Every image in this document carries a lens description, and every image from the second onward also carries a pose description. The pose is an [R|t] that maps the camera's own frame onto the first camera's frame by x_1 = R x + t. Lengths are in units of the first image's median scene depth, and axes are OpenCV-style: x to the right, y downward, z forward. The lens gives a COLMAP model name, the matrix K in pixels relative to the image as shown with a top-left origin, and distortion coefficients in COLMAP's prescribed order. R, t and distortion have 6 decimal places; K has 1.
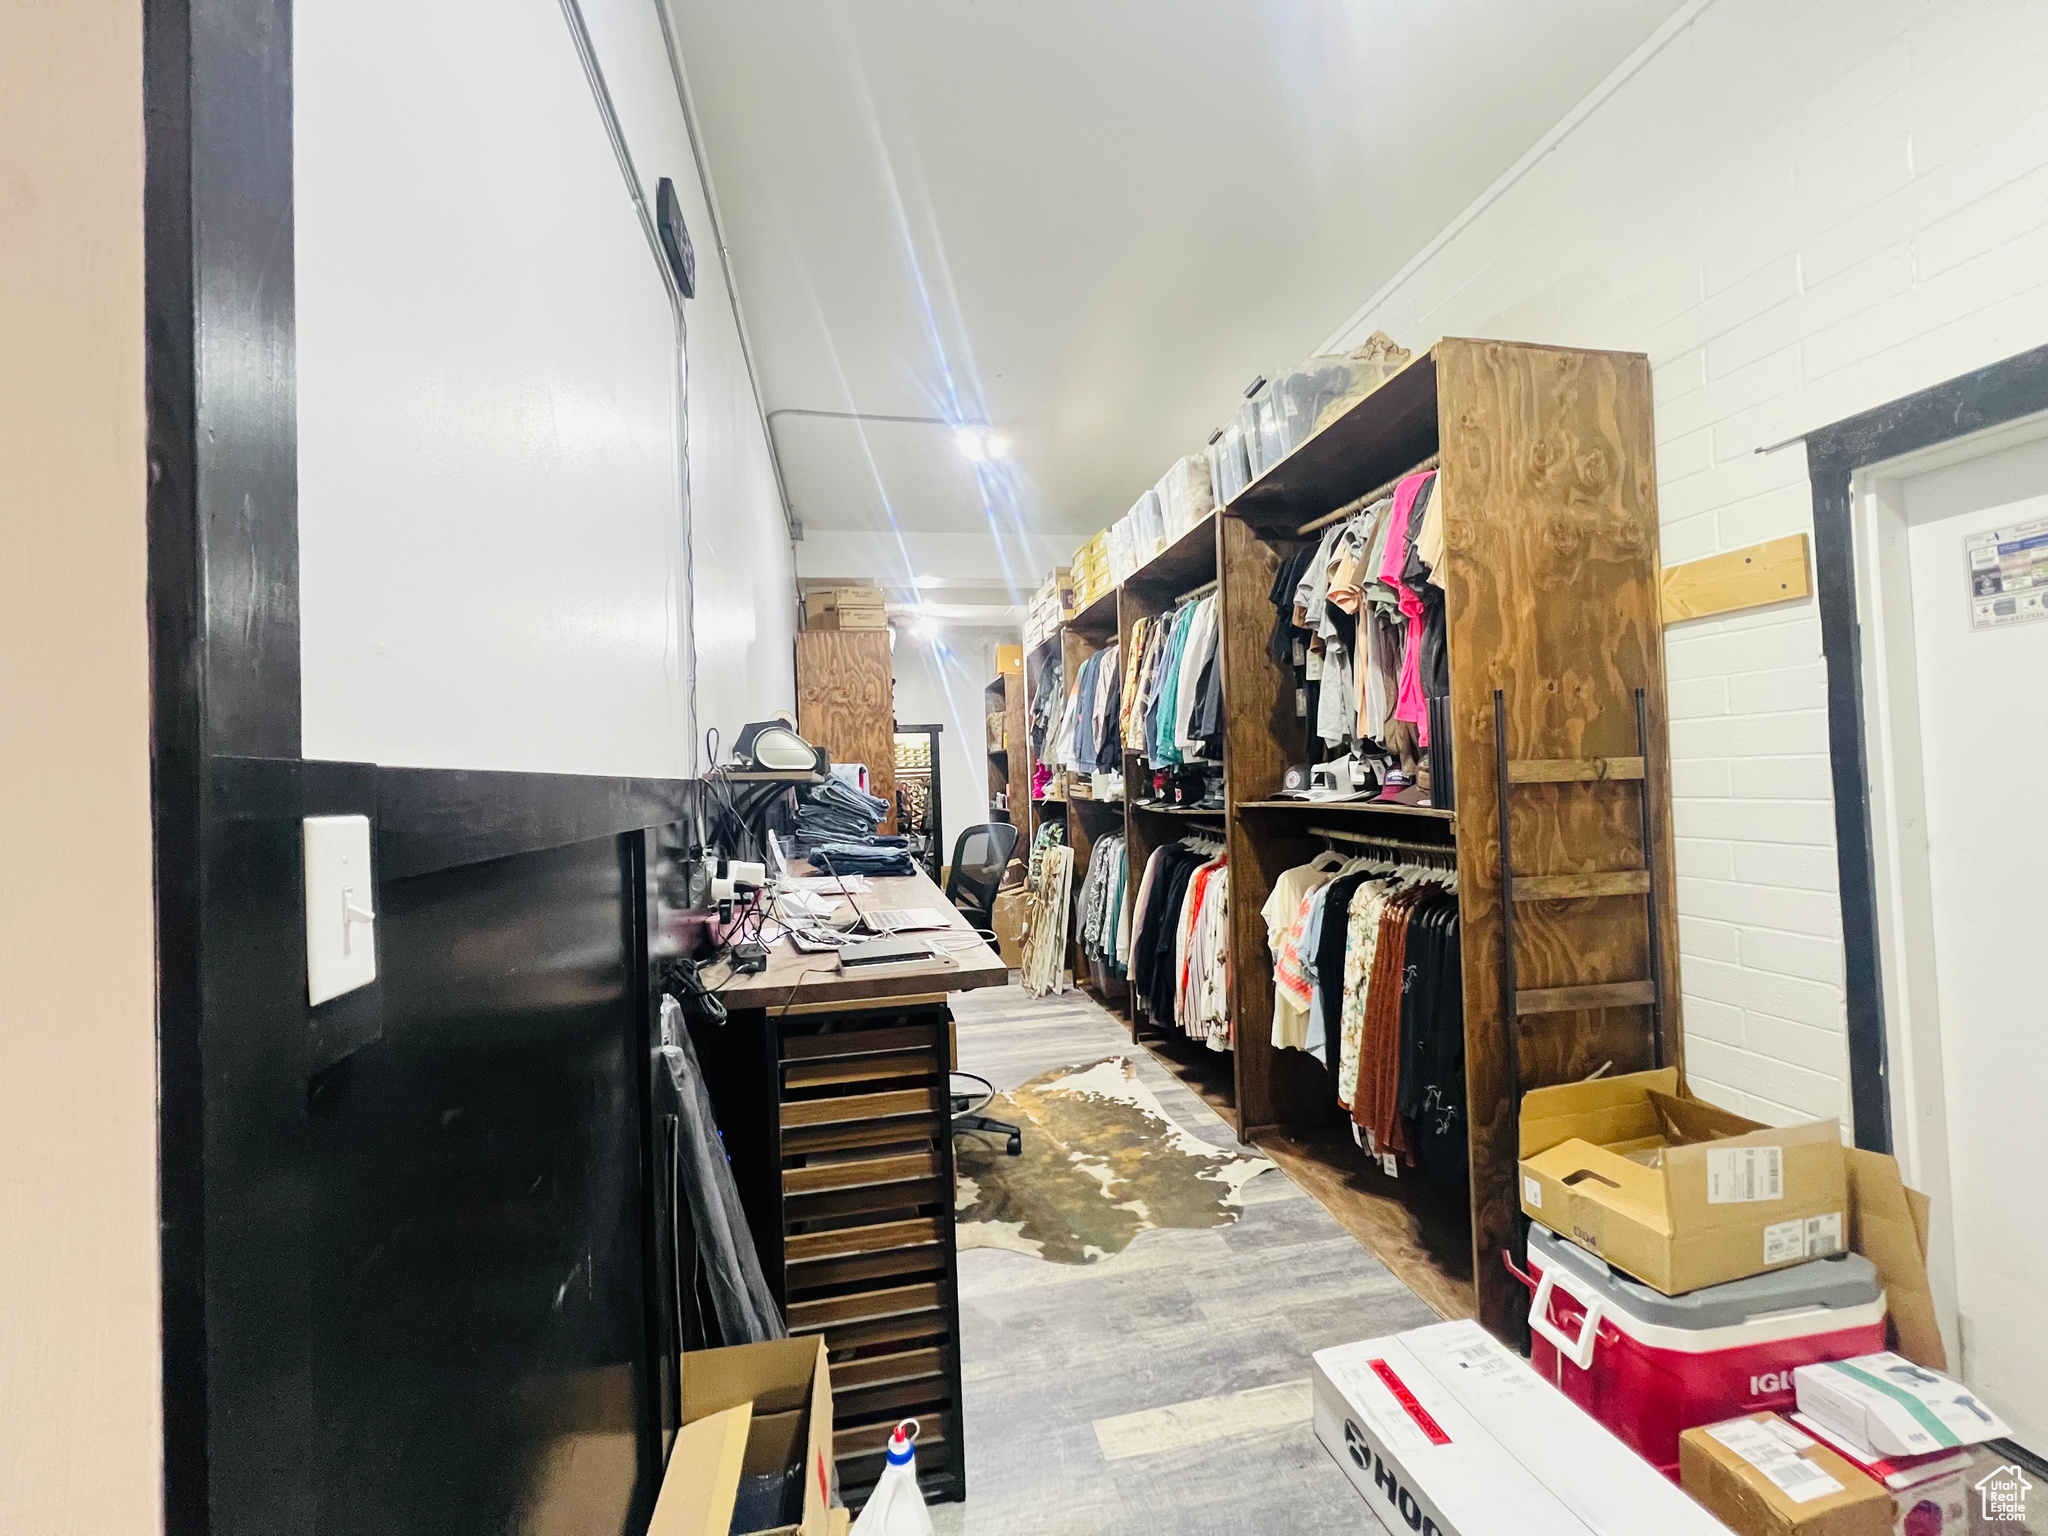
lens RADIAL K [[821.1, 0, 1019.3], [0, 821.1, 769.0], [0, 0, 1]] dist [0.001451, 0.000101]
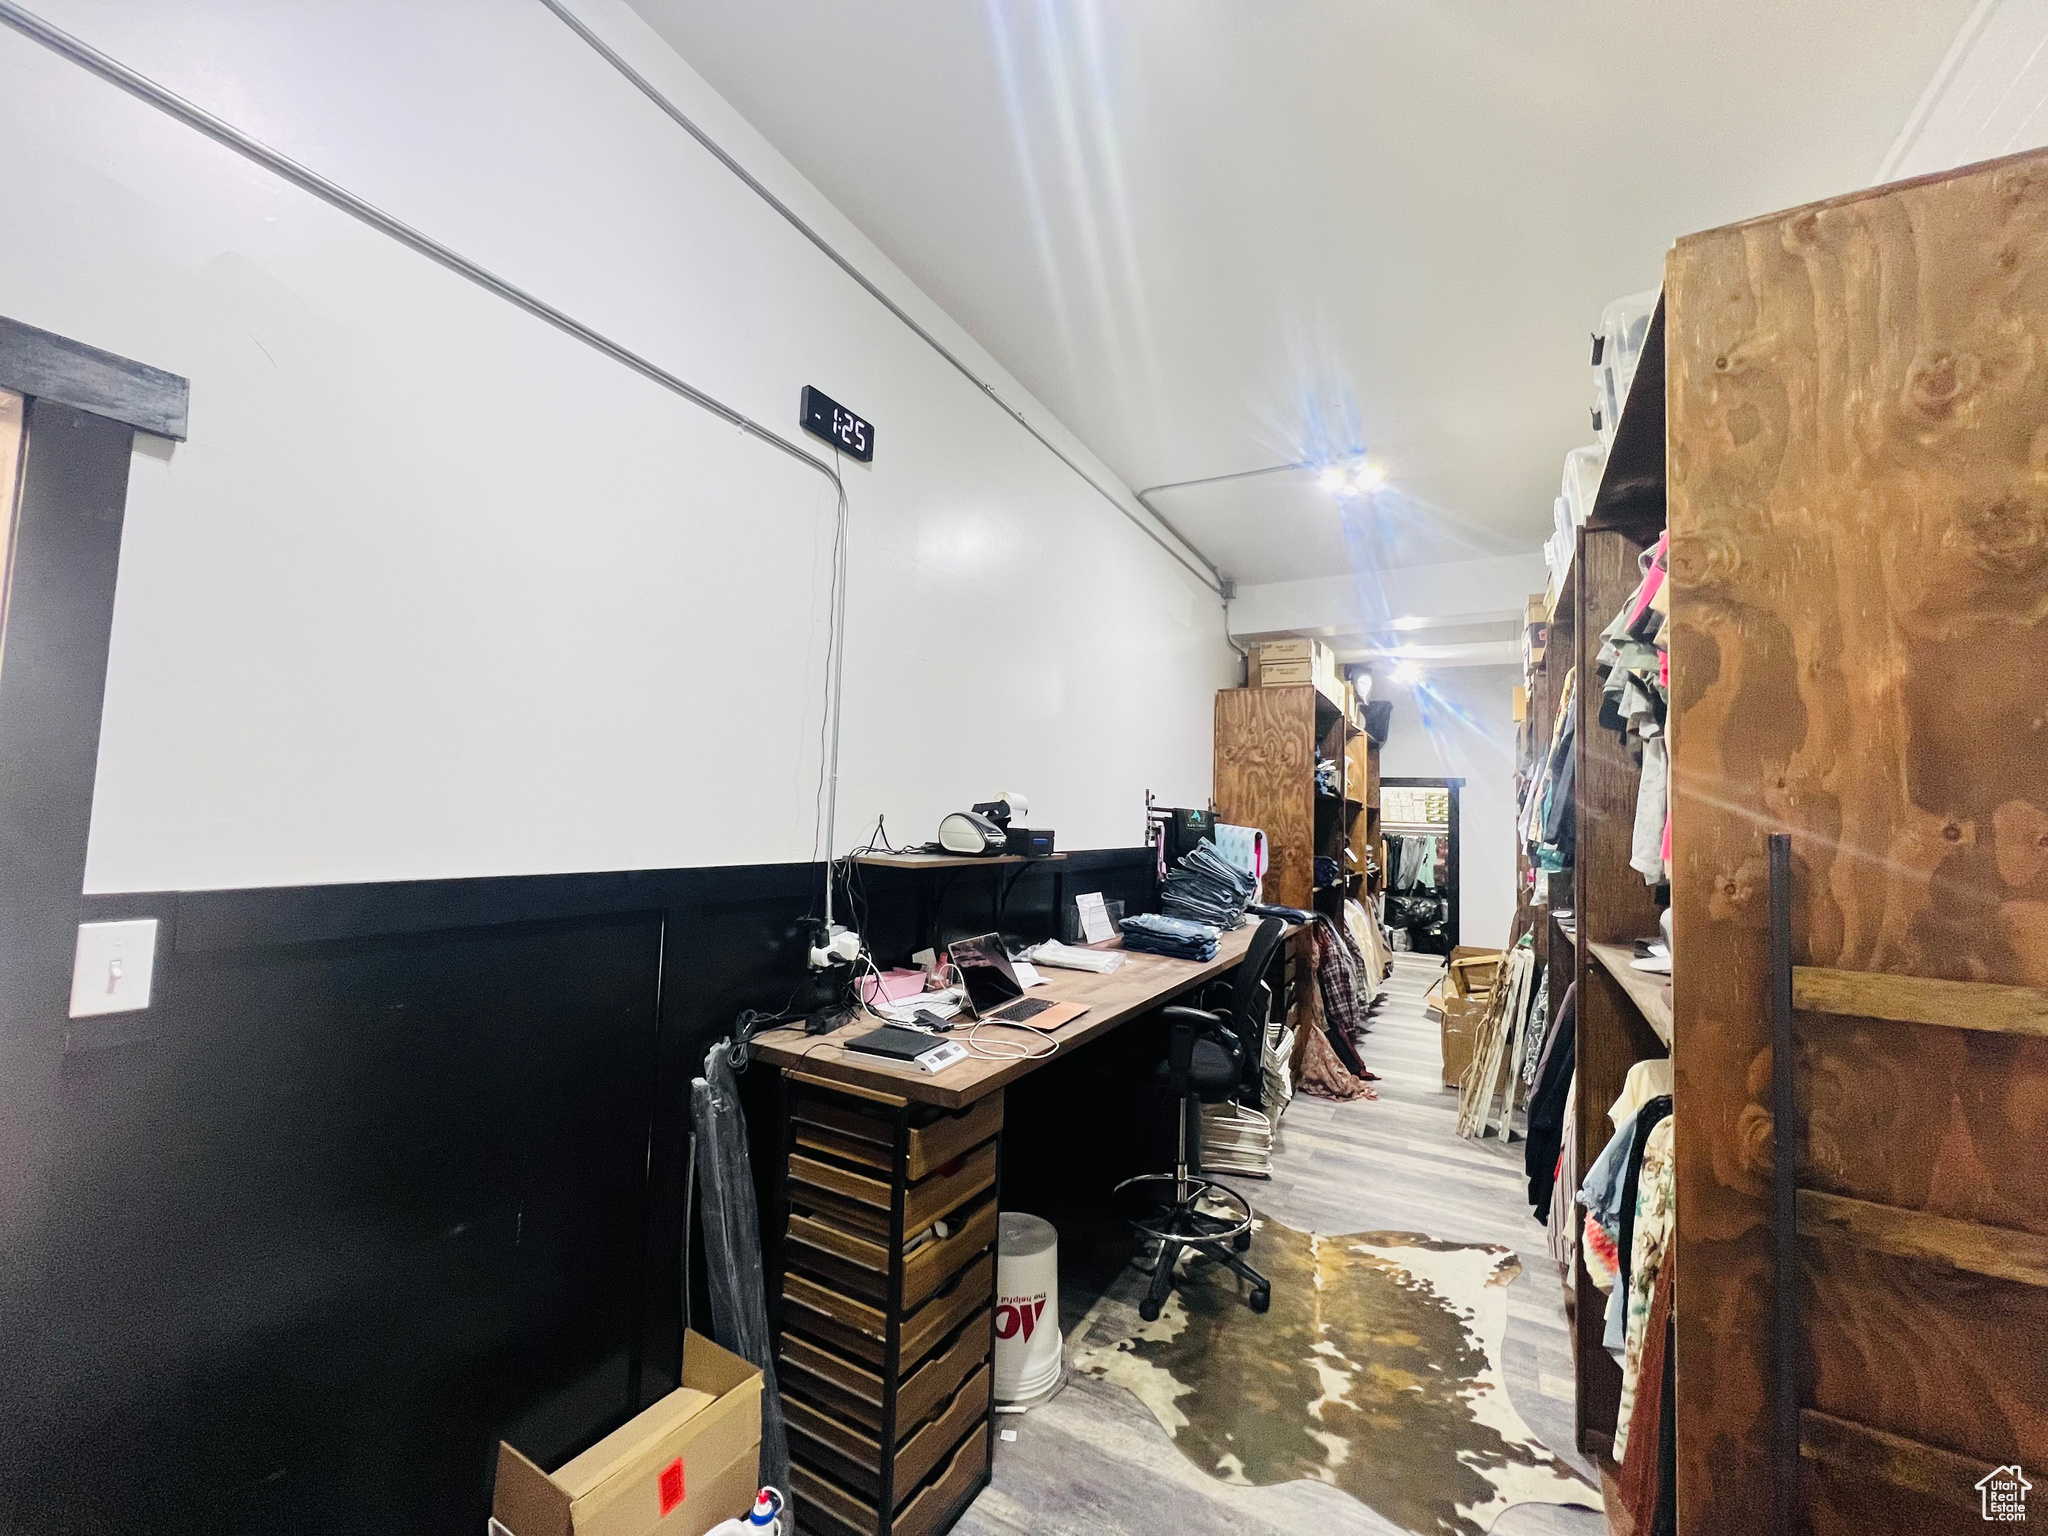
lens RADIAL K [[821.1, 0, 1018.2], [0, 821.1, 770.6], [0, 0, 1]] dist [0.001451, 0.000101]
pose [[0.752639, 0.025059, -0.657956, 0.398265], [-0.051492, 0.998455, -0.020876, -0.071307], [0.656417, 0.049591, 0.752767, 0.177975]]
